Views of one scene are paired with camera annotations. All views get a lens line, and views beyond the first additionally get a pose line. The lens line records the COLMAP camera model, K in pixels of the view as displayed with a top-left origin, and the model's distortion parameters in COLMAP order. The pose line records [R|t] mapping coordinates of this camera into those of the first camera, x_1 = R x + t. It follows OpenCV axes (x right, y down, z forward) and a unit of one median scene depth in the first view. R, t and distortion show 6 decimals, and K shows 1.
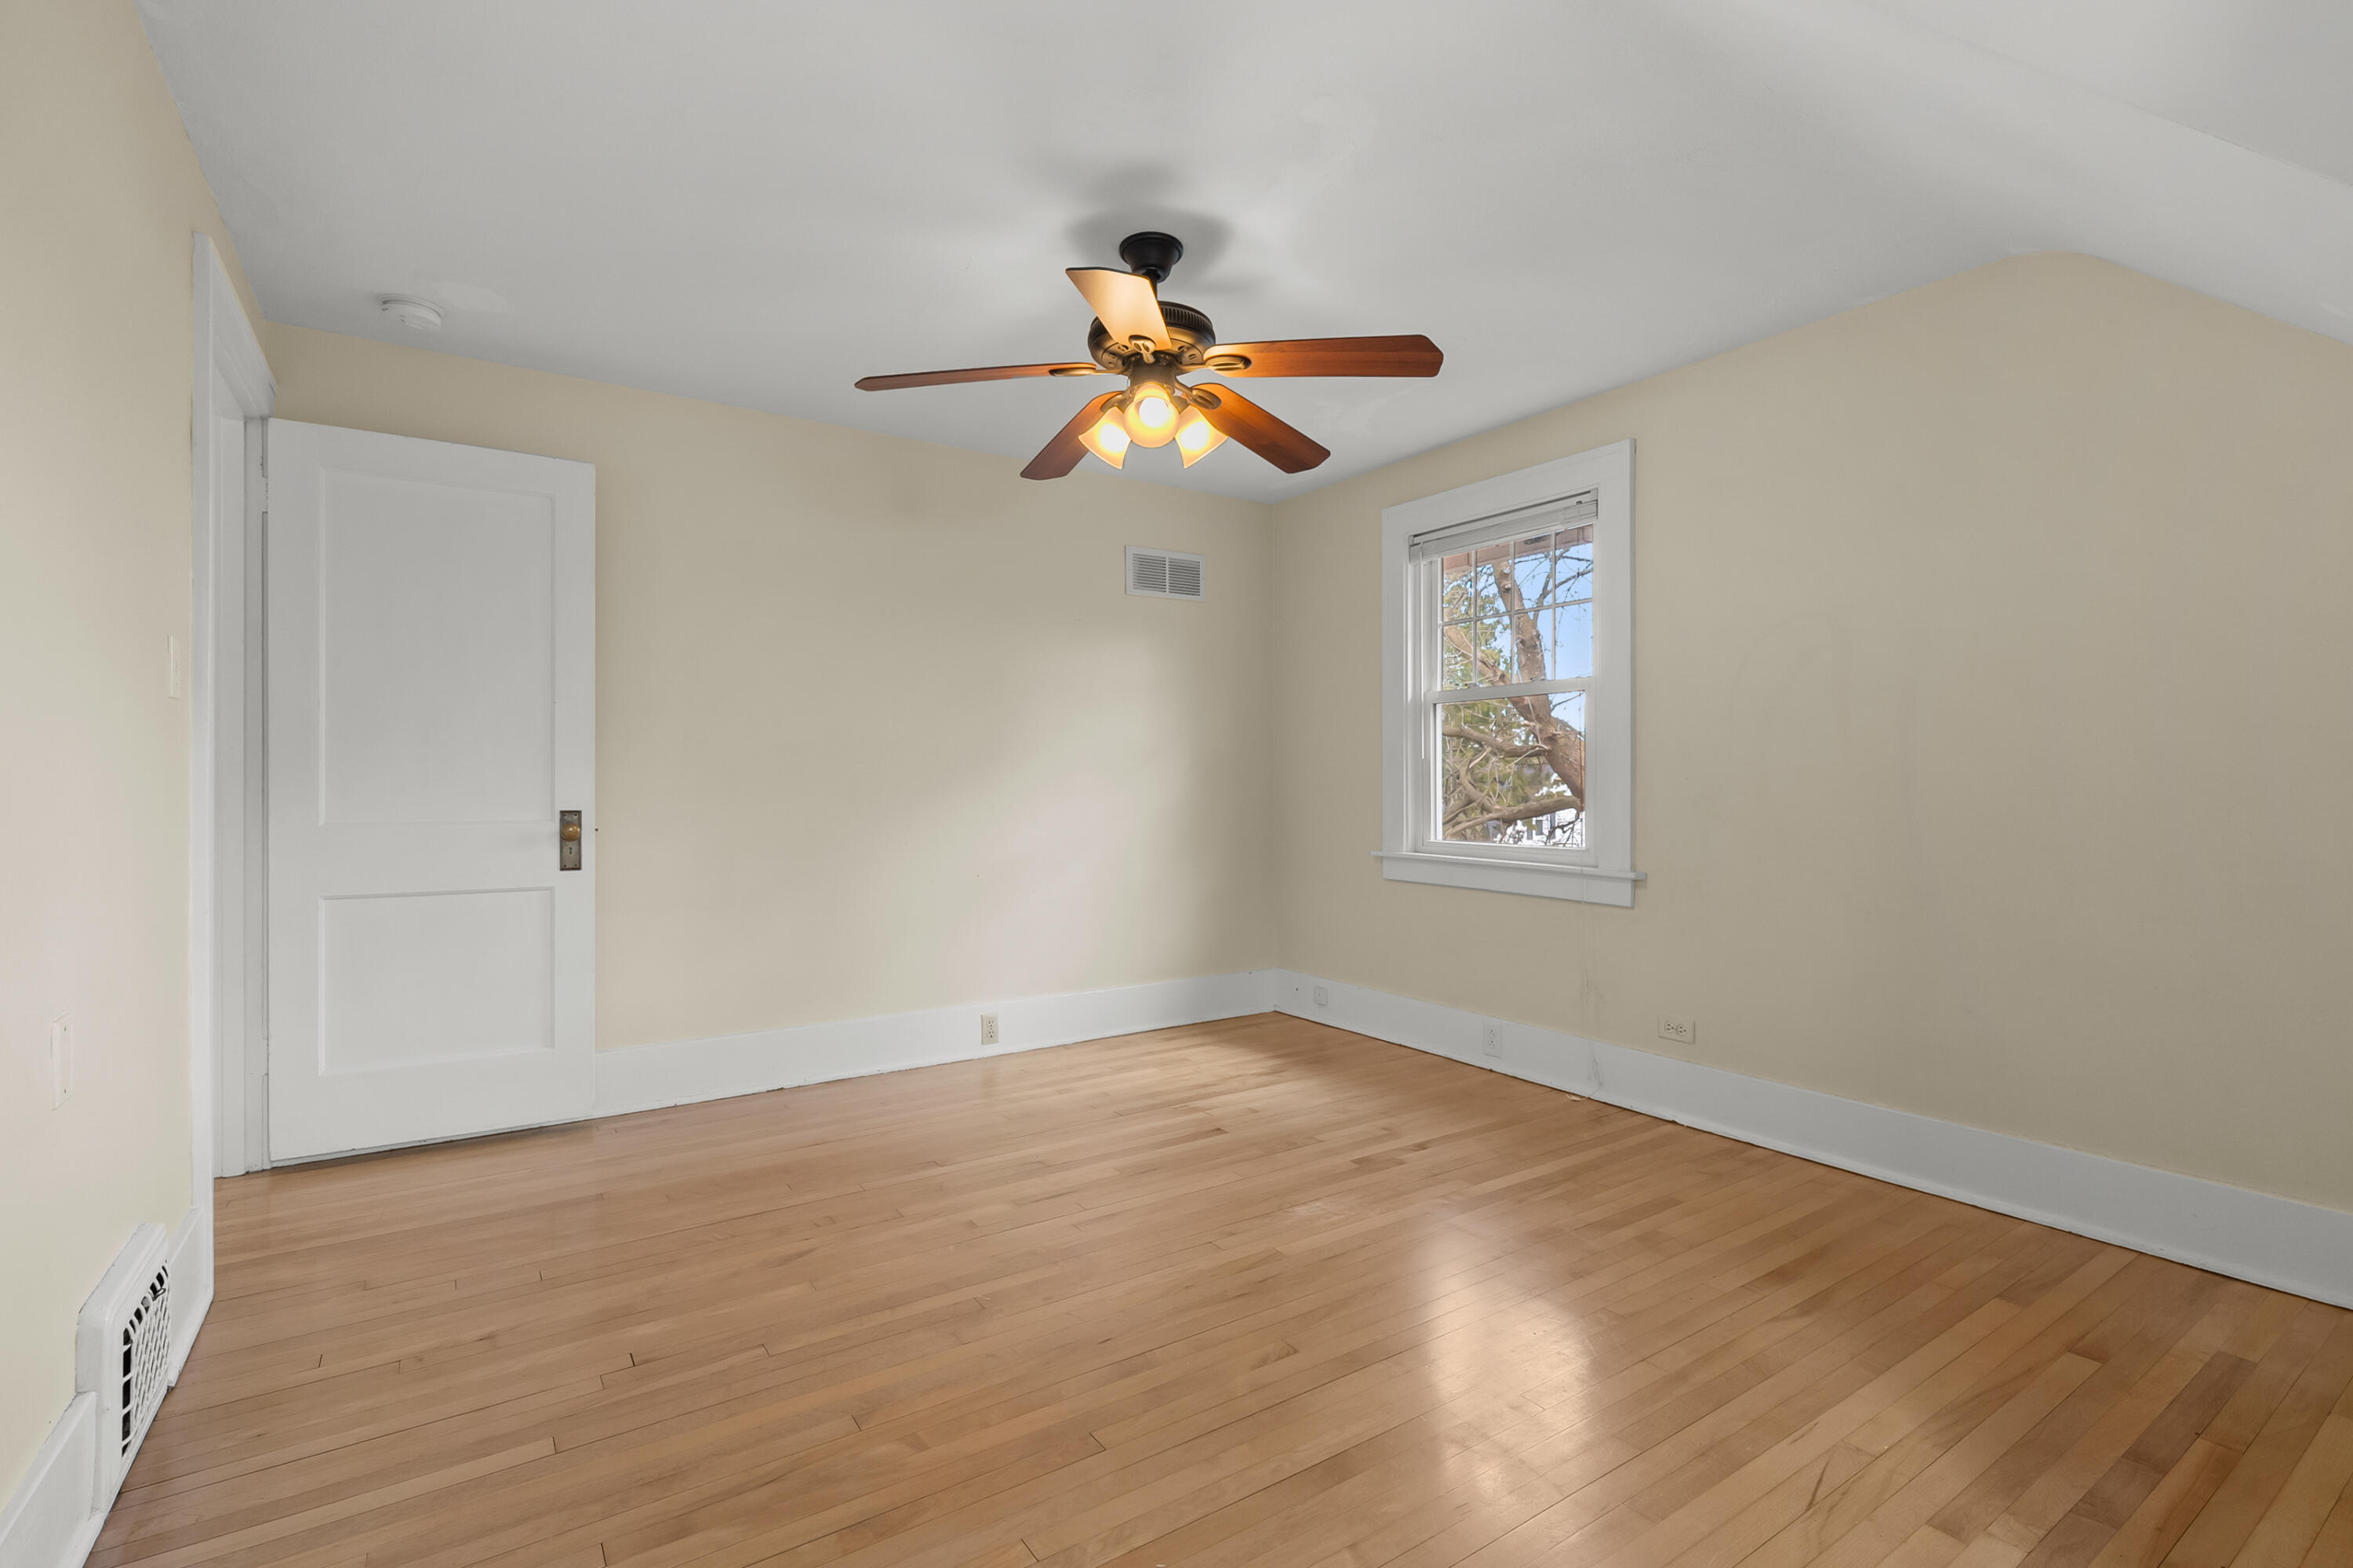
lens RADIAL K [[1060.0, 0, 1176.5], [0, 1060.0, 784.0], [0, 0, 1]] dist [-0.000518, -0.000214]
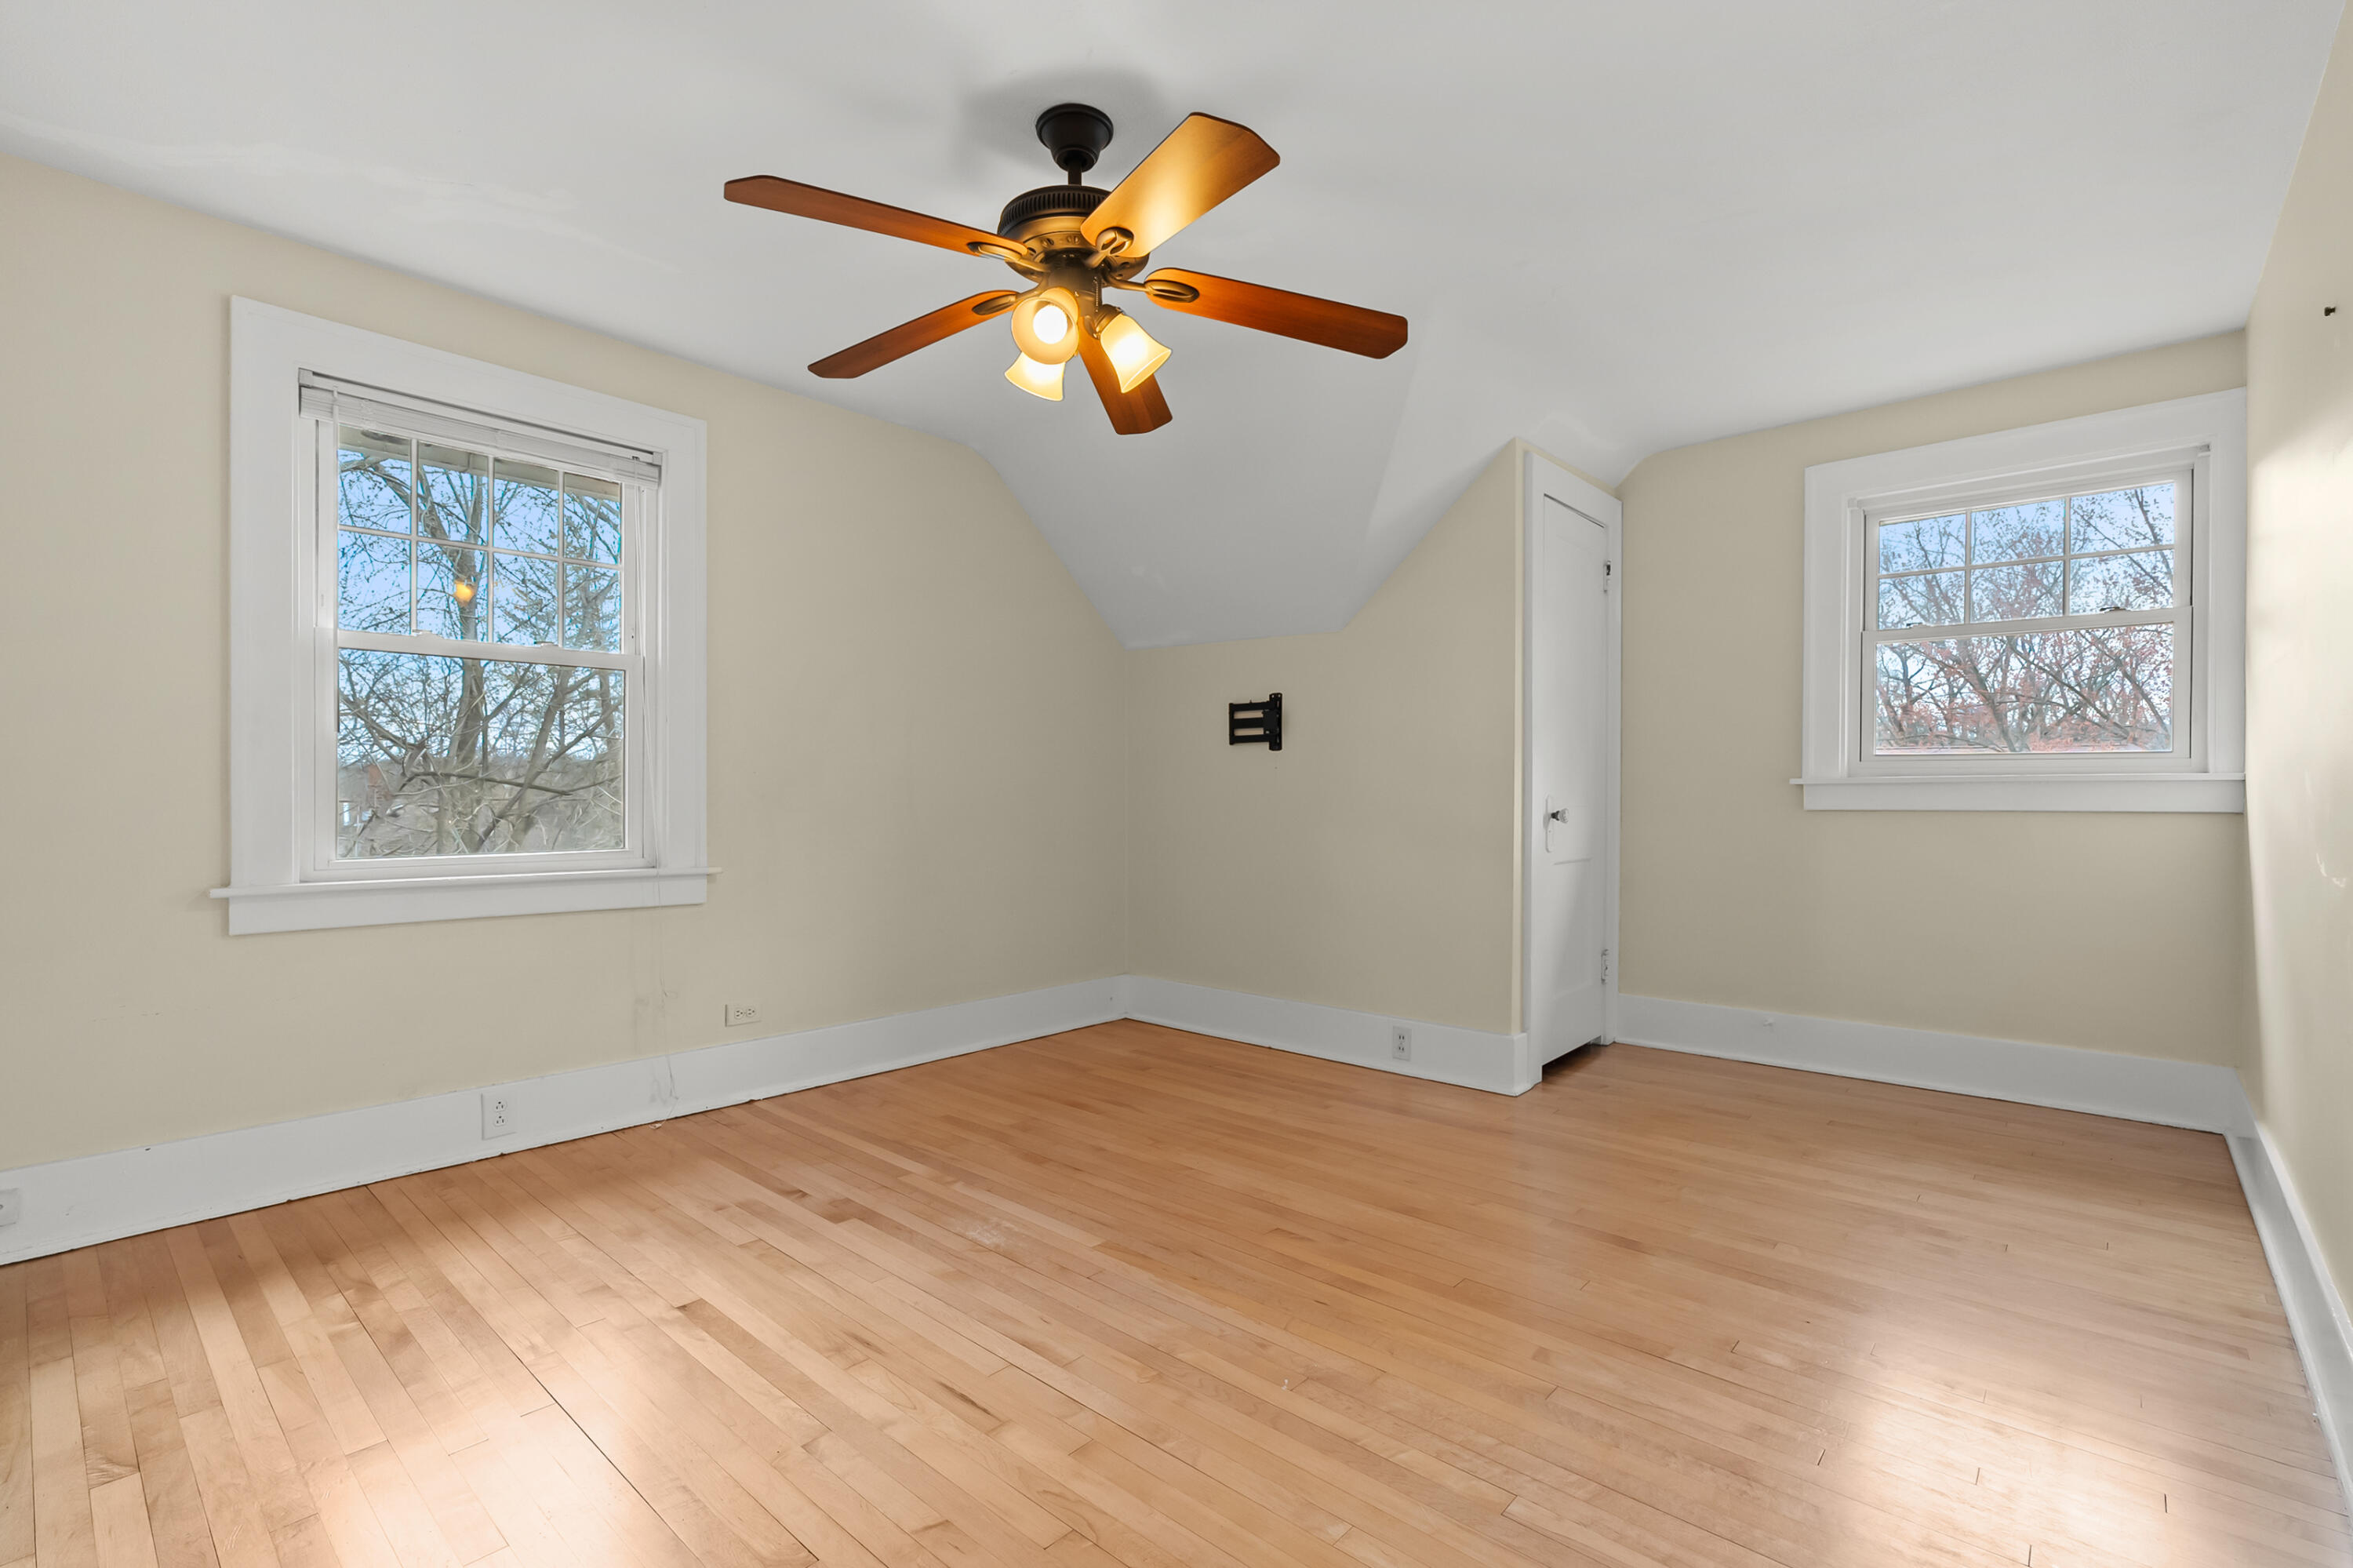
lens RADIAL K [[1060.0, 0, 1176.5], [0, 1060.0, 784.0], [0, 0, 1]] dist [-0.000518, -0.000214]
pose [[-0.238890, -0.000543, 0.971046, -0.712003], [-0.008091, 0.999966, -0.001431, 0.005502], [-0.971013, -0.008198, -0.238886, 0.935161]]
